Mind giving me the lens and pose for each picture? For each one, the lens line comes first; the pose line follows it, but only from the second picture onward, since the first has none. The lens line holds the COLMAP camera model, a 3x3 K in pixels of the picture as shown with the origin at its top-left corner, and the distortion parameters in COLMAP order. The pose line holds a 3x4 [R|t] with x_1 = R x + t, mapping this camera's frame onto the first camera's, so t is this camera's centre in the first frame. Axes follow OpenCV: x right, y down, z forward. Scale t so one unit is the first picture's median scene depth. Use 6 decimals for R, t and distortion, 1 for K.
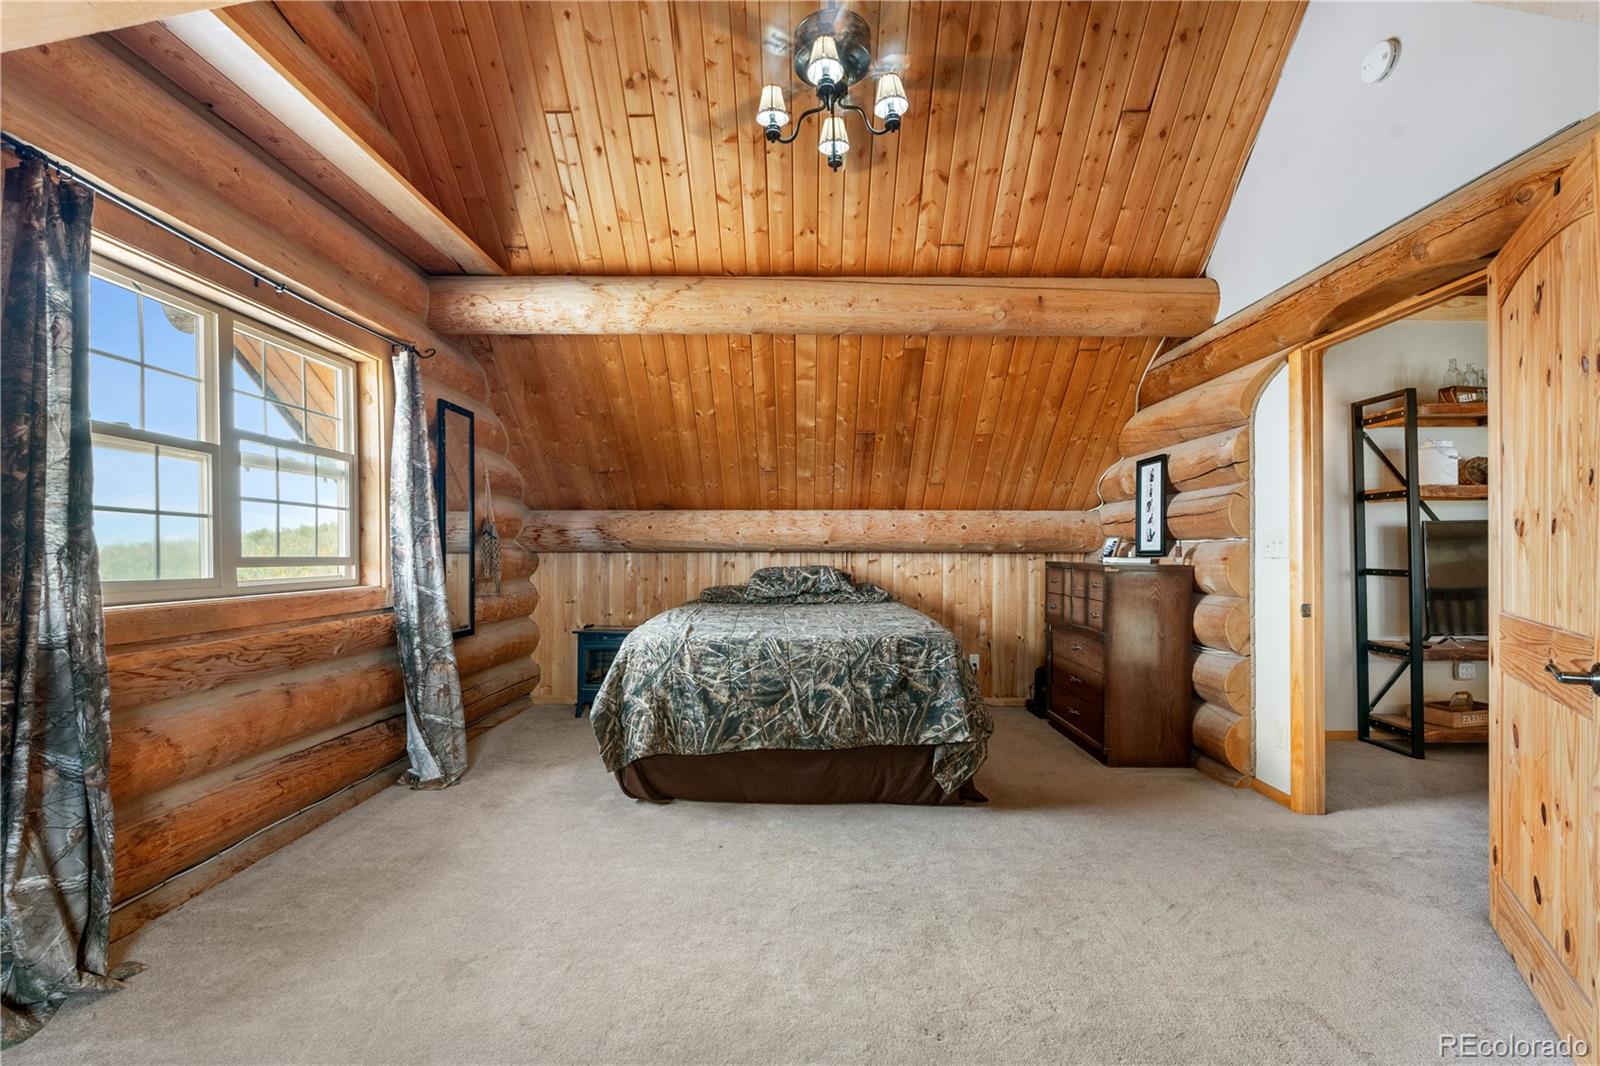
lens RADIAL K [[697.3, 0, 800.0], [0, 697.3, 533.0], [0, 0, 1]] dist [-0.010666, 0.003766]
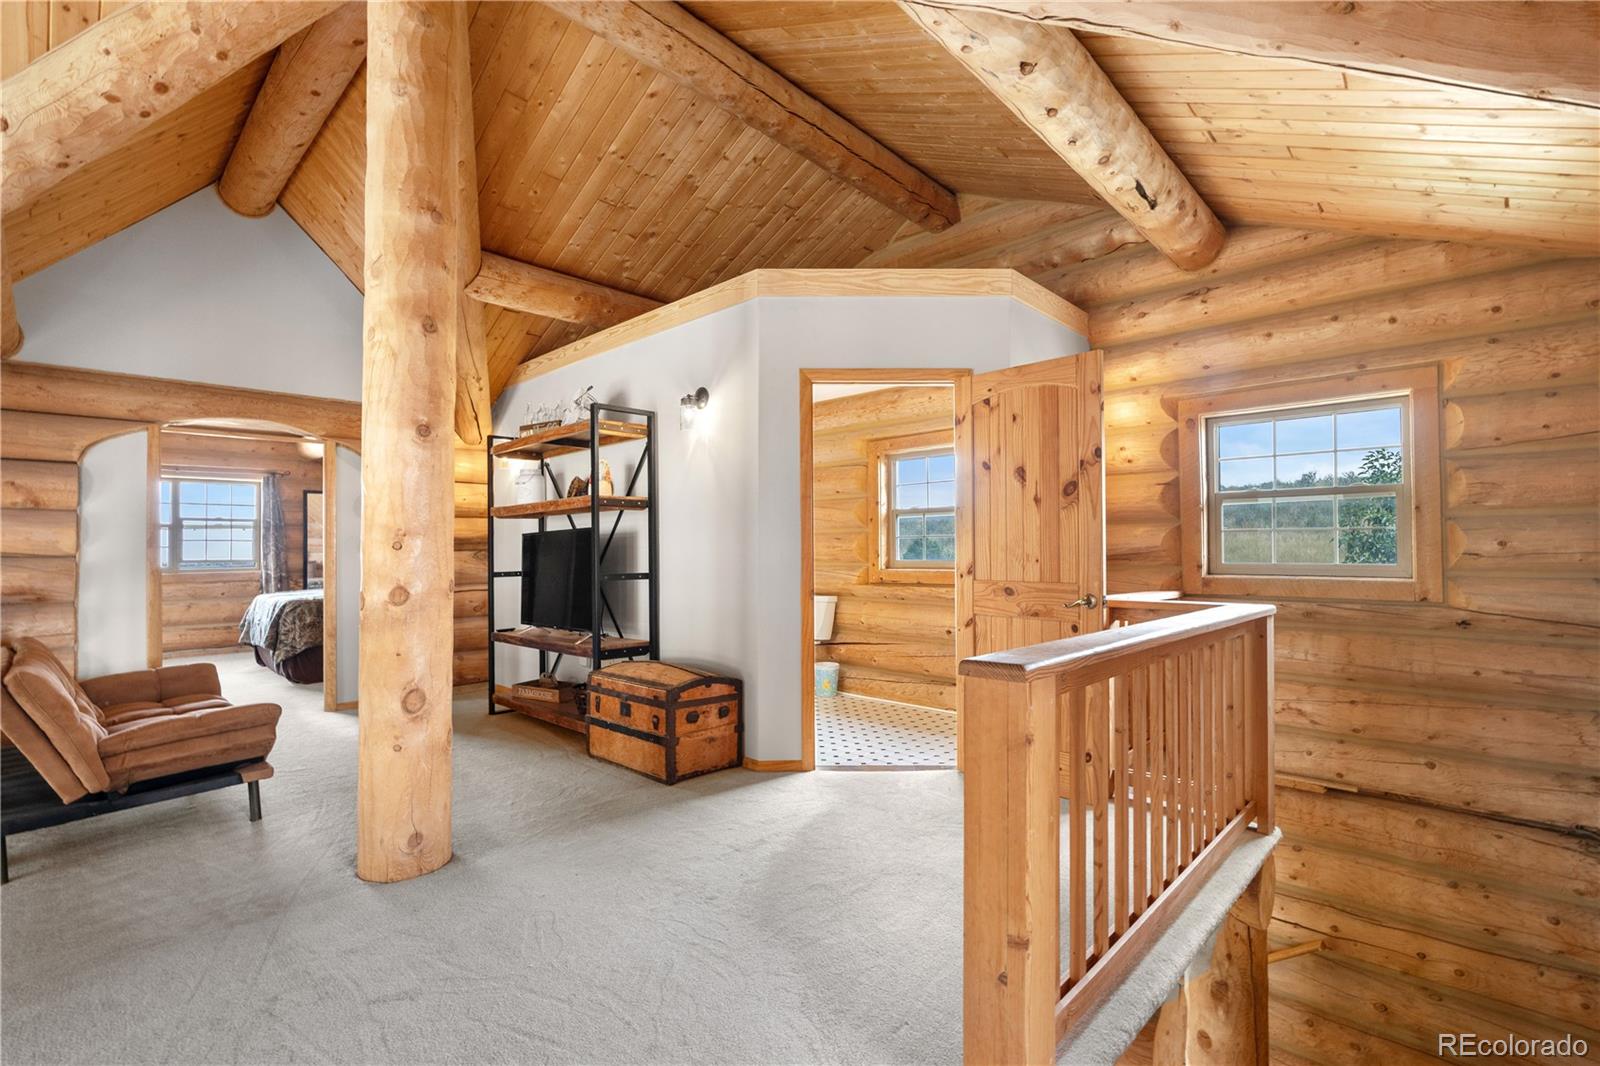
lens RADIAL K [[705.4, 0, 801.9], [0, 705.4, 539.2], [0, 0, 1]] dist [-0.011857, 0.004711]
pose [[0.725521, -0.014369, -0.688050, 1.781025], [0.027205, 0.999599, 0.007811, -0.003746], [0.687662, -0.024385, 0.725621, 0.359776]]
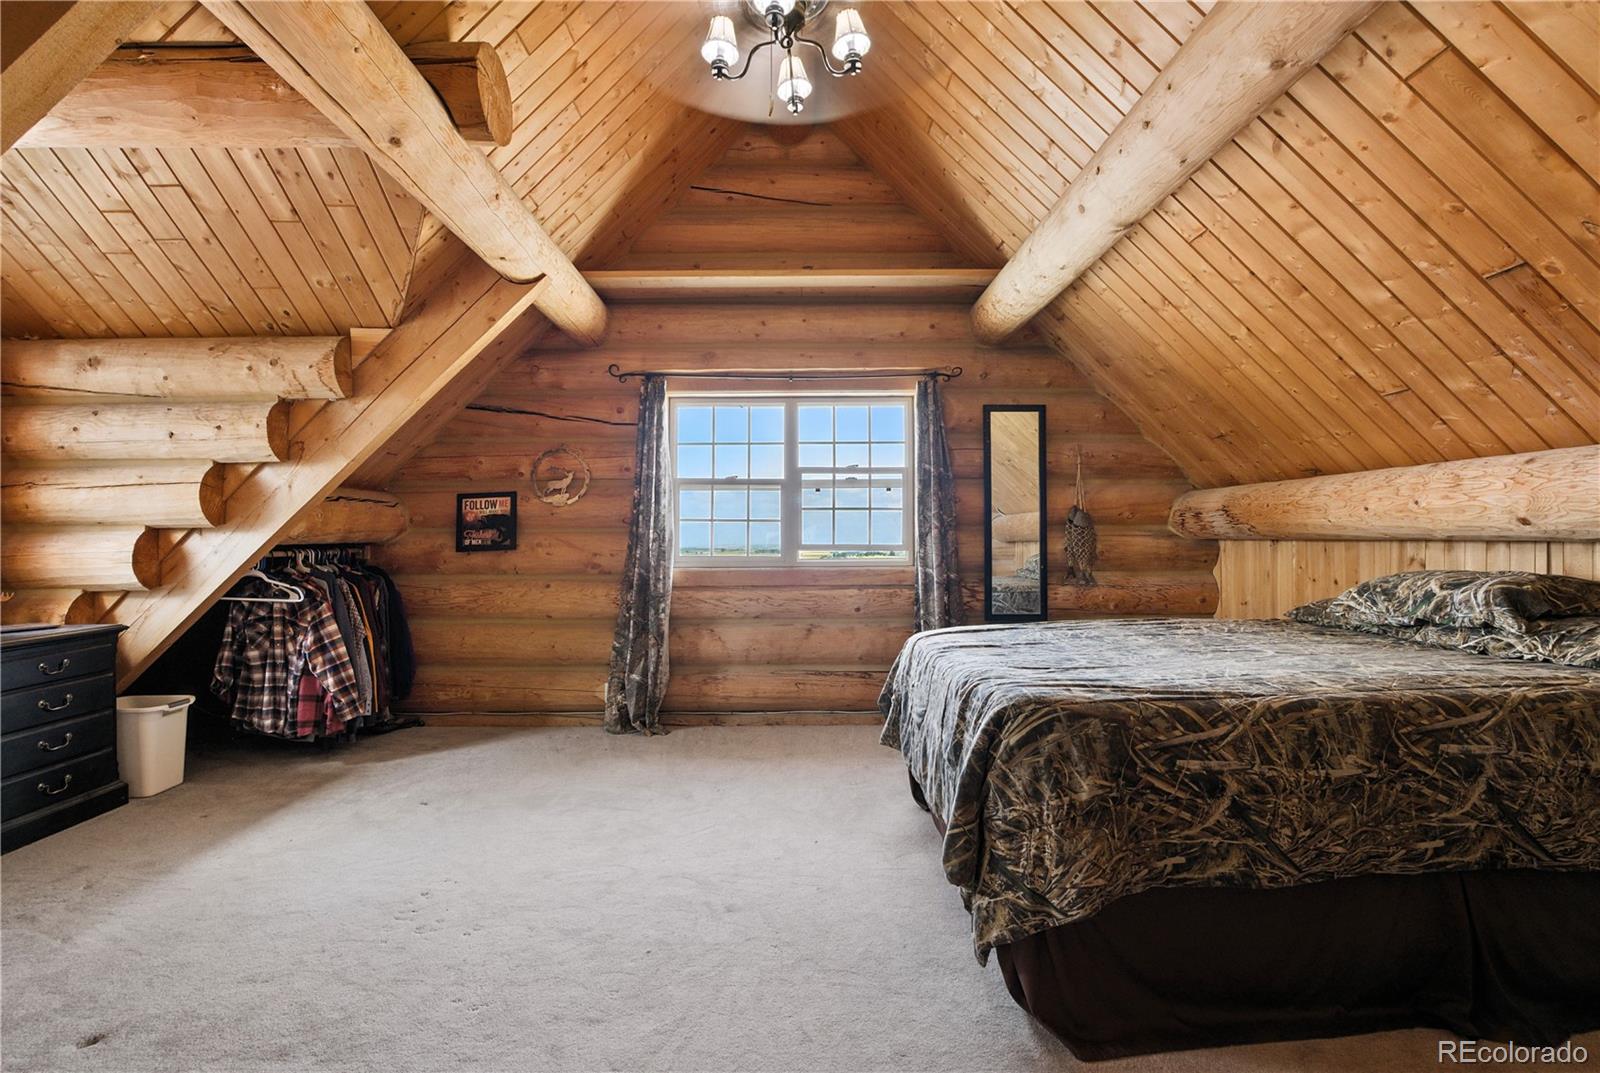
lens RADIAL K [[743.8, 0, 801.1], [0, 743.8, 530.6], [0, 0, 1]] dist [-0.009542, 0.000080]
pose [[0.016327, -0.007822, -0.999836, 0.536682], [0.032413, 0.999448, -0.007290, 0.007848], [0.999341, -0.032289, 0.016571, 0.540613]]
